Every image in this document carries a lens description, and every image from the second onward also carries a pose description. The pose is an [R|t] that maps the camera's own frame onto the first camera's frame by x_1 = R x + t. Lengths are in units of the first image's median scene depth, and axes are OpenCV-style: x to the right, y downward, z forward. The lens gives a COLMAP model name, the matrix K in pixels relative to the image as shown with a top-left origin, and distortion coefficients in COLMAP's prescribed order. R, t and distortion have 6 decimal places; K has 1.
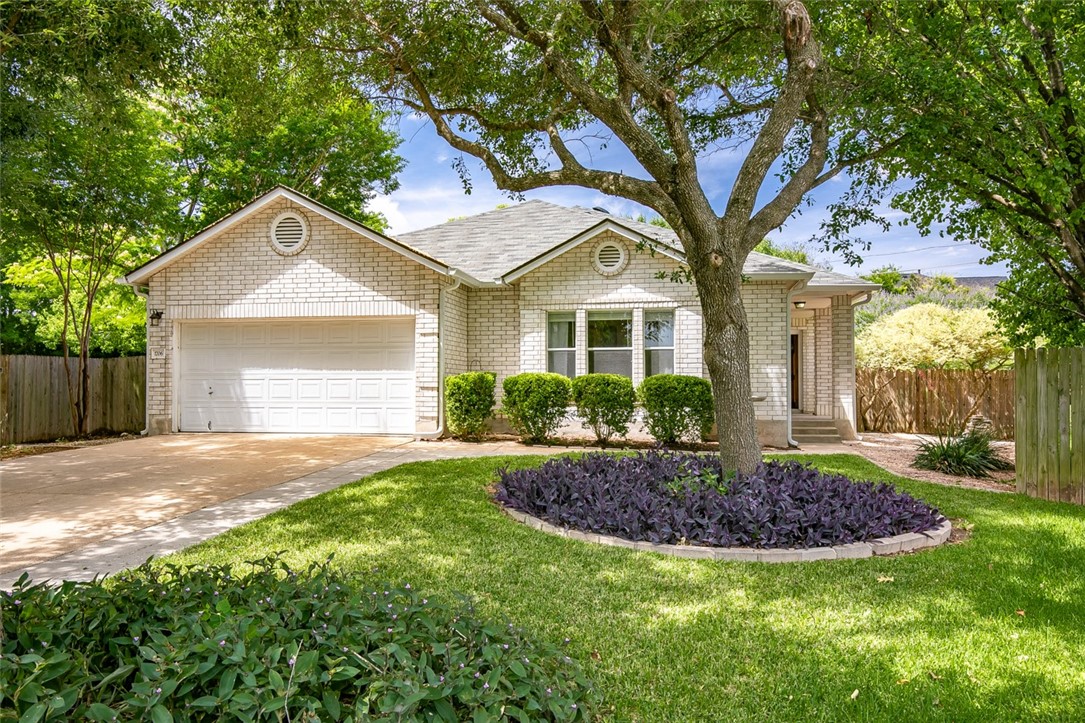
lens RADIAL K [[752.9, 0, 542.5], [0, 752.9, 361.5], [0, 0, 1]] dist [0.000428, -0.000139]
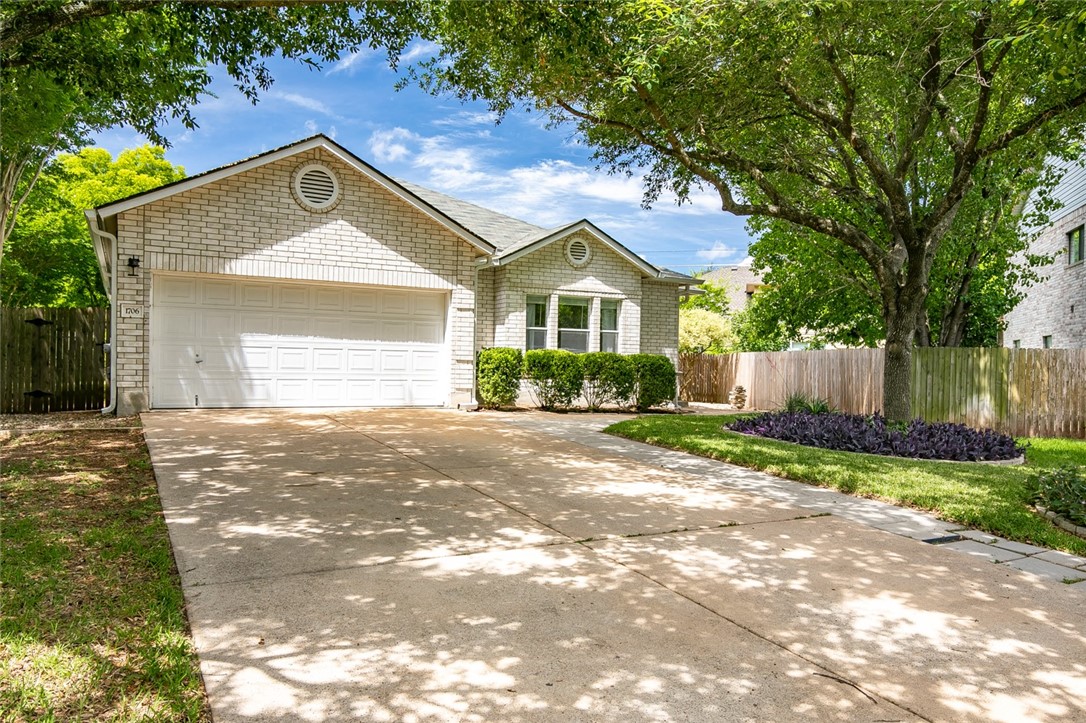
lens RADIAL K [[753.6, 0, 543.0], [0, 753.6, 361.5], [0, 0, 1]] dist [0.000428, -0.000139]
pose [[0.786550, 0.017474, 0.617280, -0.678601], [-0.041035, 0.998869, 0.024013, 0.006045], [-0.616162, -0.044217, 0.786377, 0.106821]]
